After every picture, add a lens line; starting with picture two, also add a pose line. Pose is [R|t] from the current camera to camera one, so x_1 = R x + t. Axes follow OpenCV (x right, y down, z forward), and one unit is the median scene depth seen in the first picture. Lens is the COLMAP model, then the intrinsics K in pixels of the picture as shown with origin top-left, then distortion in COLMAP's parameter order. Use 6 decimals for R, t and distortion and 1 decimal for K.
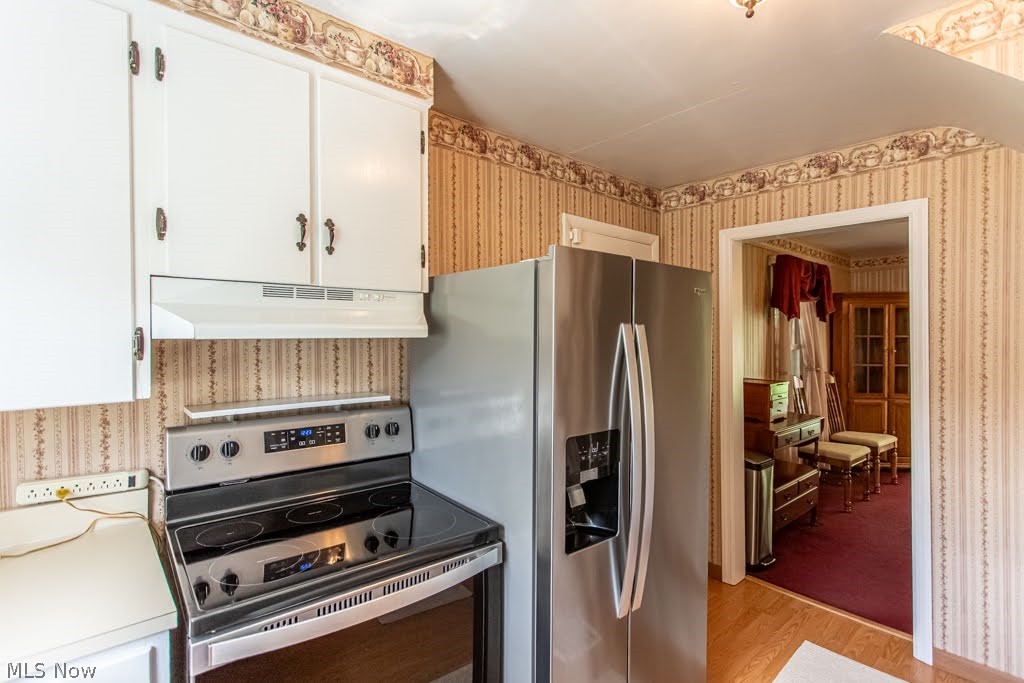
lens RADIAL K [[493.4, 0, 512.0], [0, 493.4, 341.5], [0, 0, 1]] dist [0.002537, 0.000256]
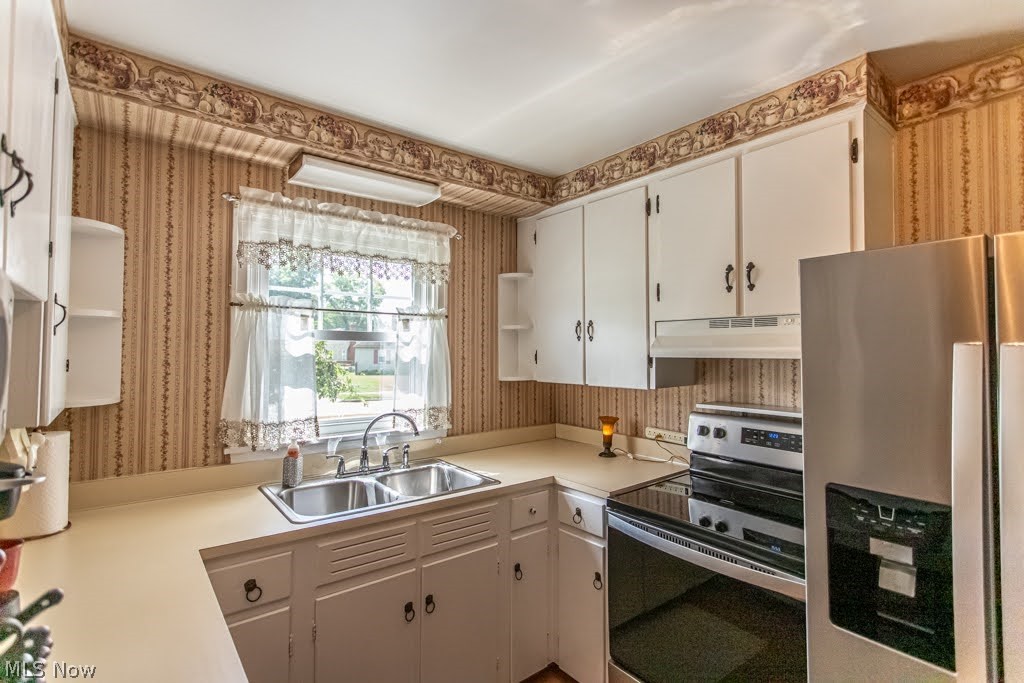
lens RADIAL K [[493.4, 0, 512.0], [0, 493.4, 341.5], [0, 0, 1]] dist [0.002537, 0.000256]
pose [[-0.048549, -0.014148, -0.998721, 0.901398], [-0.010622, 0.999850, -0.013648, -0.024733], [0.998764, 0.009945, -0.048692, 0.459701]]
